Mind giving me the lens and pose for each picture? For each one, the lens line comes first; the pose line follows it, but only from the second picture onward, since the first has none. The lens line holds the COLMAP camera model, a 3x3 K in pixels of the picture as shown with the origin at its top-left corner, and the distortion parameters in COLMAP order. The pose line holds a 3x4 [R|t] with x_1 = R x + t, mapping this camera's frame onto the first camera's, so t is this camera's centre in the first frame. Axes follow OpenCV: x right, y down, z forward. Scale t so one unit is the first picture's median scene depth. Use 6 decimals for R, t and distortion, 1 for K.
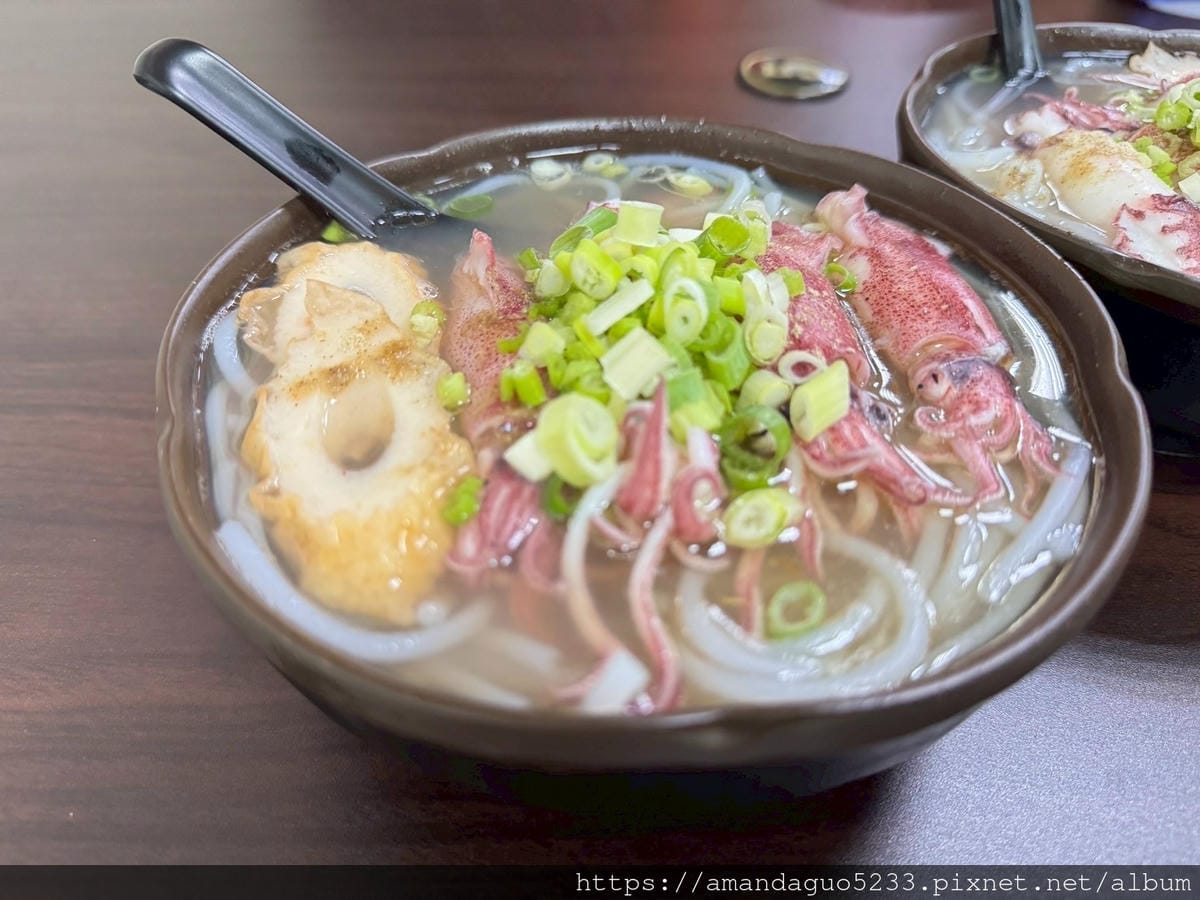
lens RADIAL K [[889.9, 0, 601.1], [0, 889.9, 455.8], [0, 0, 1]] dist [0.123786, -0.252804]
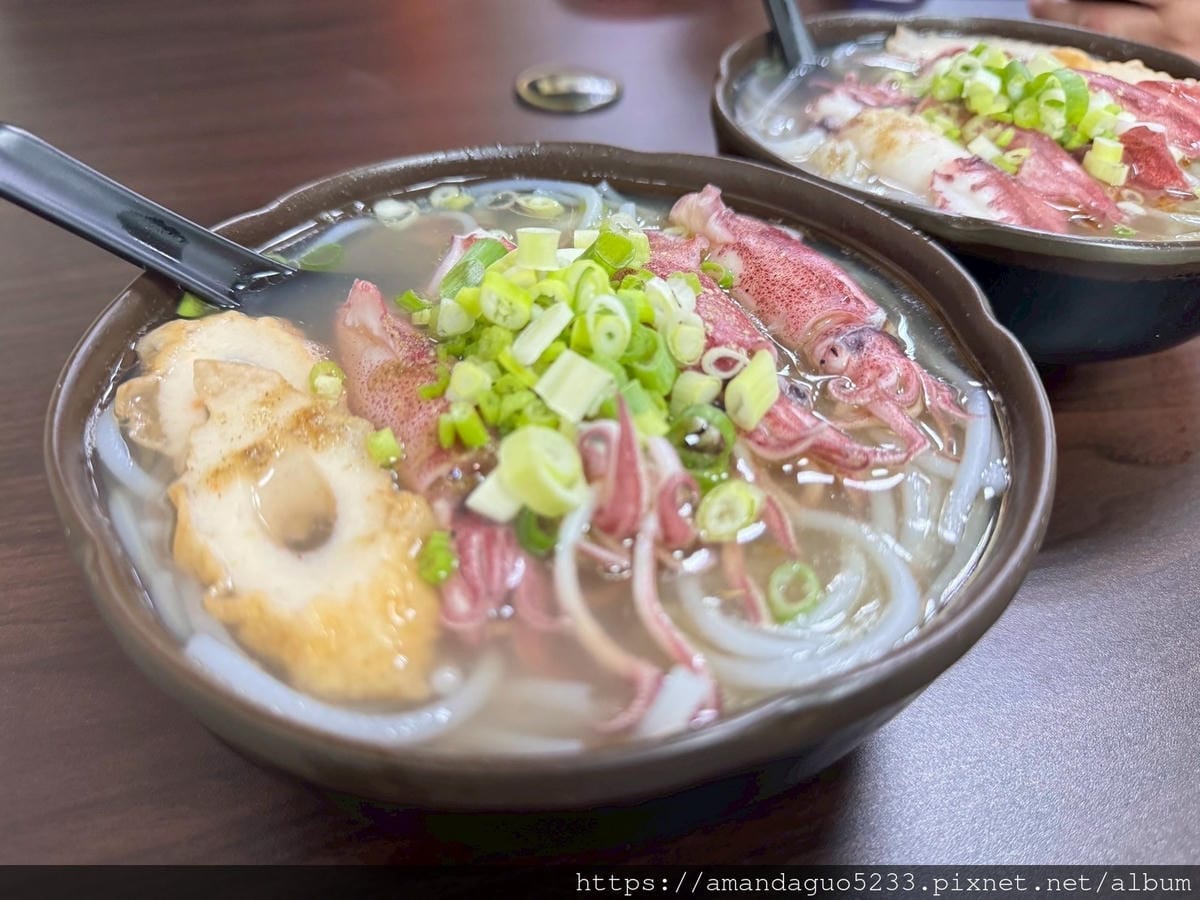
lens RADIAL K [[889.9, 0, 601.1], [0, 889.9, 455.8], [0, 0, 1]] dist [0.123786, -0.252804]
pose [[0.956587, -0.191888, 0.219365, -0.154409], [0.196242, 0.980554, 0.001979, -0.020938], [-0.215479, 0.041155, 0.975641, 0.017157]]
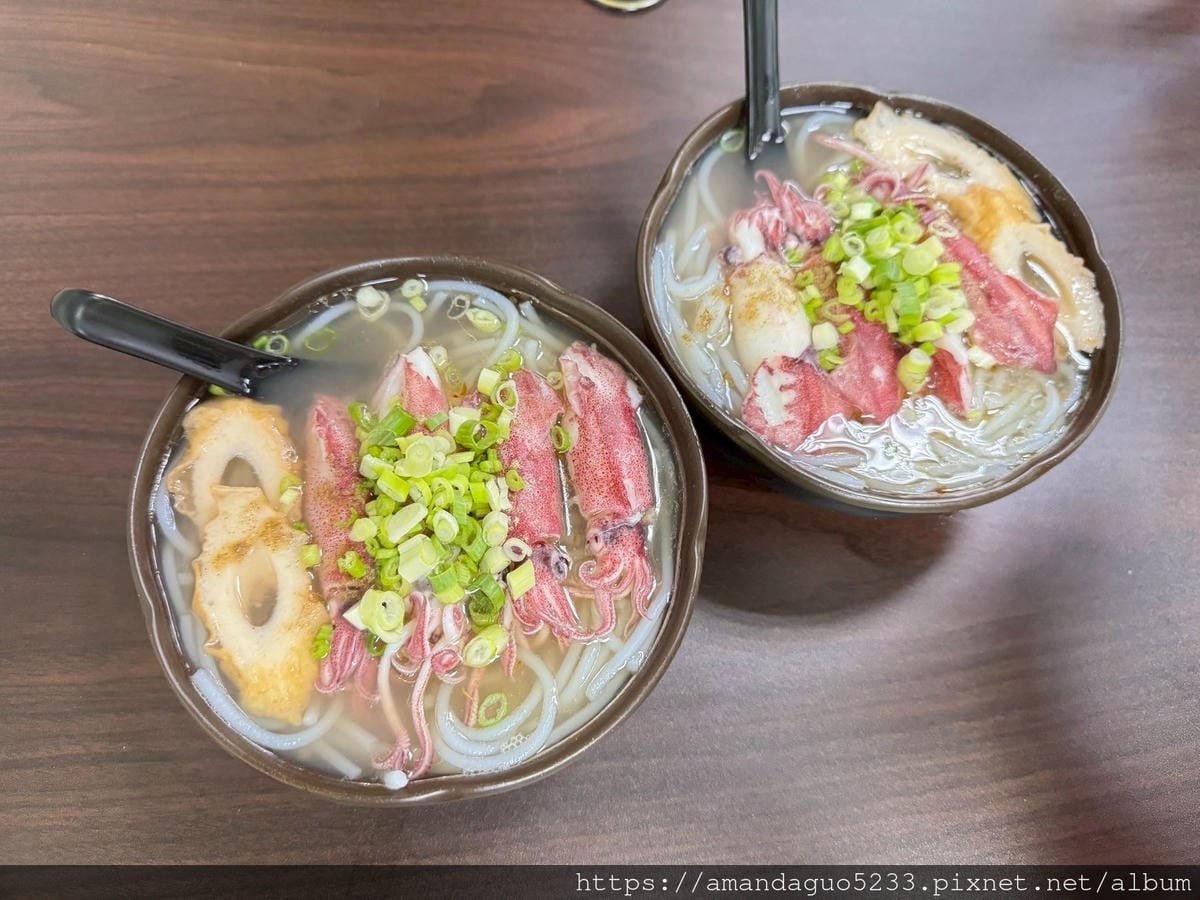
lens RADIAL K [[889.9, 0, 601.1], [0, 889.9, 455.8], [0, 0, 1]] dist [0.123786, -0.252804]
pose [[0.996844, -0.017496, 0.077434, 0.245765], [-0.018306, 0.898468, 0.438657, -0.981026], [-0.077247, -0.438690, 0.895312, -0.472157]]
